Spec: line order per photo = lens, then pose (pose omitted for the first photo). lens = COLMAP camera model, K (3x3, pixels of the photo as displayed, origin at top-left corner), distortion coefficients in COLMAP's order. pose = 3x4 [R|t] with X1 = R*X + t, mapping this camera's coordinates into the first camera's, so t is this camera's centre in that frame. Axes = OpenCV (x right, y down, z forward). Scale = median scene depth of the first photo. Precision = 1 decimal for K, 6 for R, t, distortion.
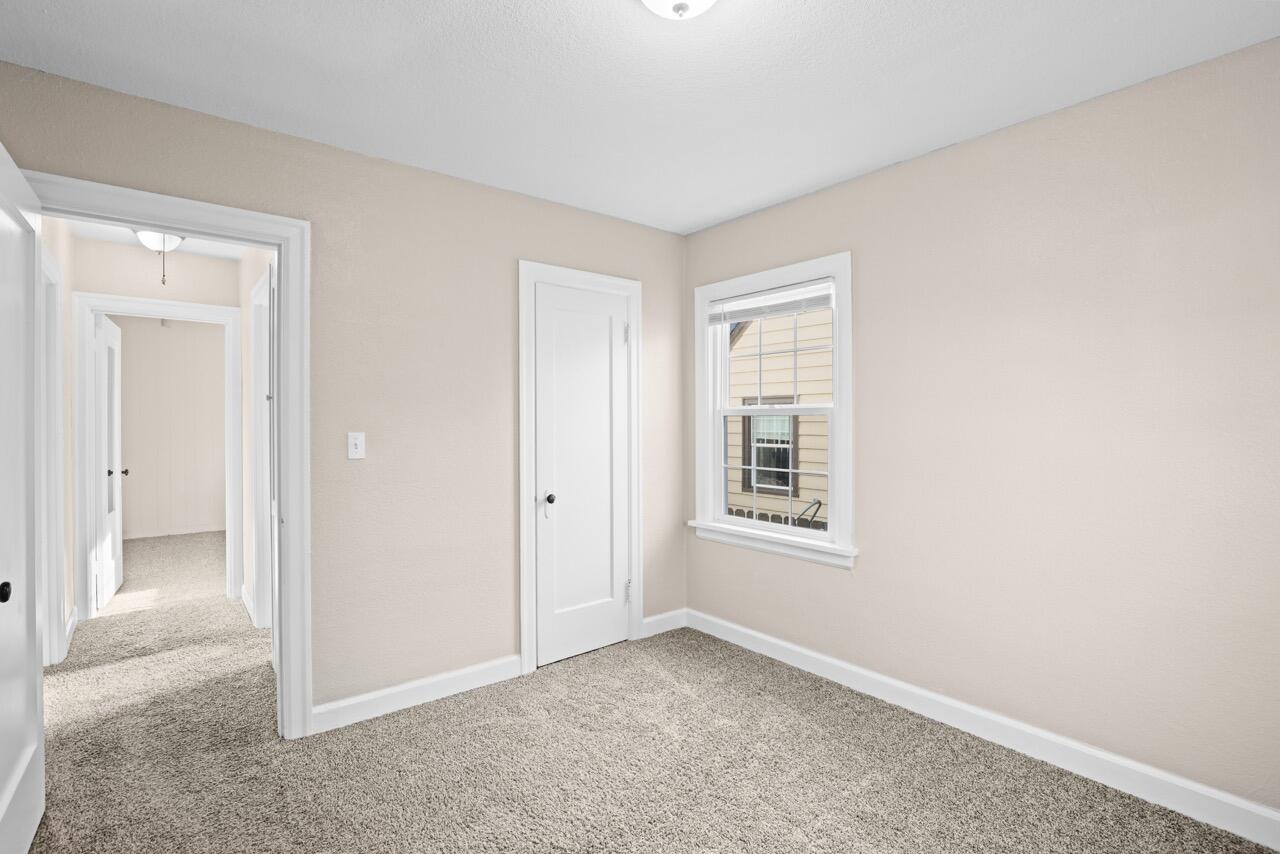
lens RADIAL K [[591.6, 0, 636.6], [0, 591.6, 421.7], [0, 0, 1]] dist [-0.025966, 0.001676]
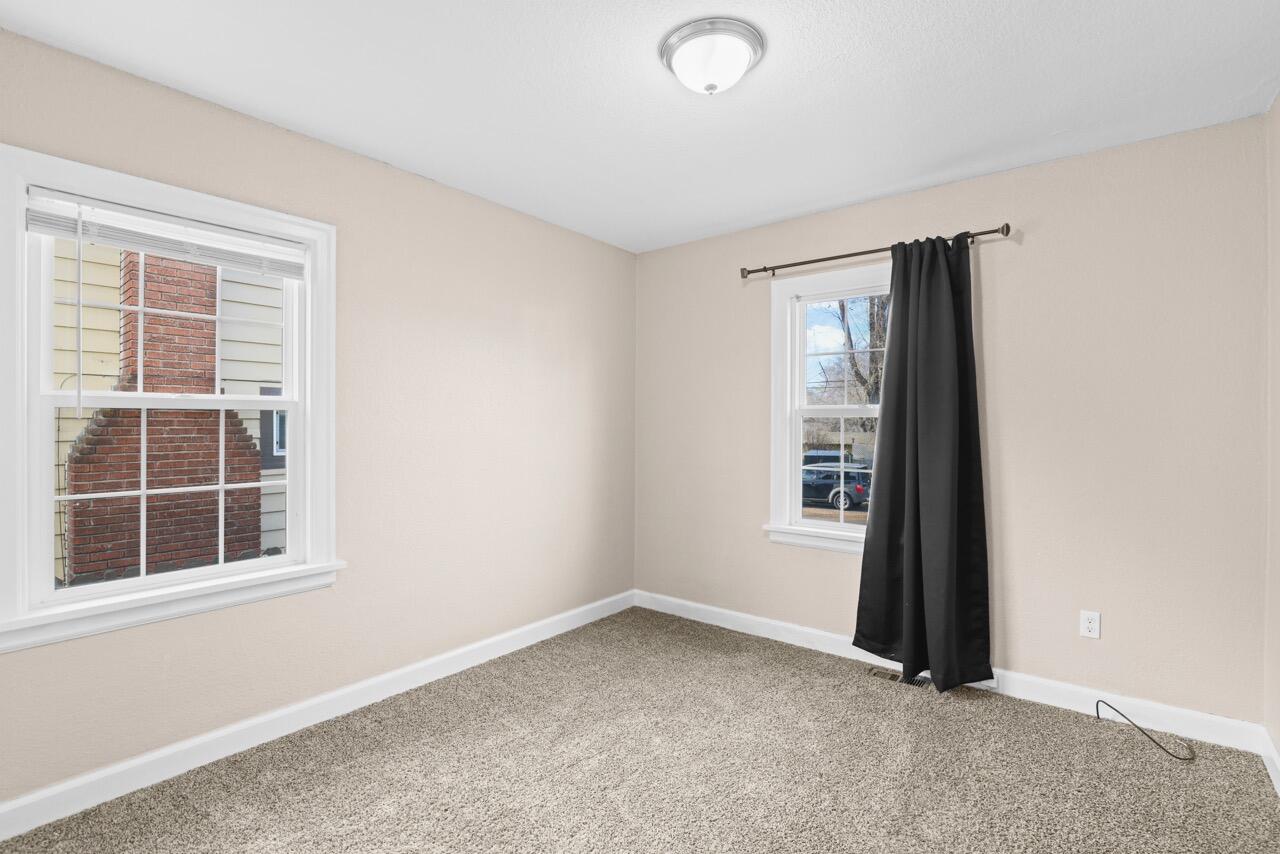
lens RADIAL K [[591.6, 0, 633.2], [0, 591.6, 424.9], [0, 0, 1]] dist [-0.025966, 0.001676]
pose [[-0.214646, -0.006122, 0.976673, -0.600718], [-0.003714, 0.999978, 0.005452, 0.002308], [-0.976685, -0.002457, -0.214664, 0.752355]]
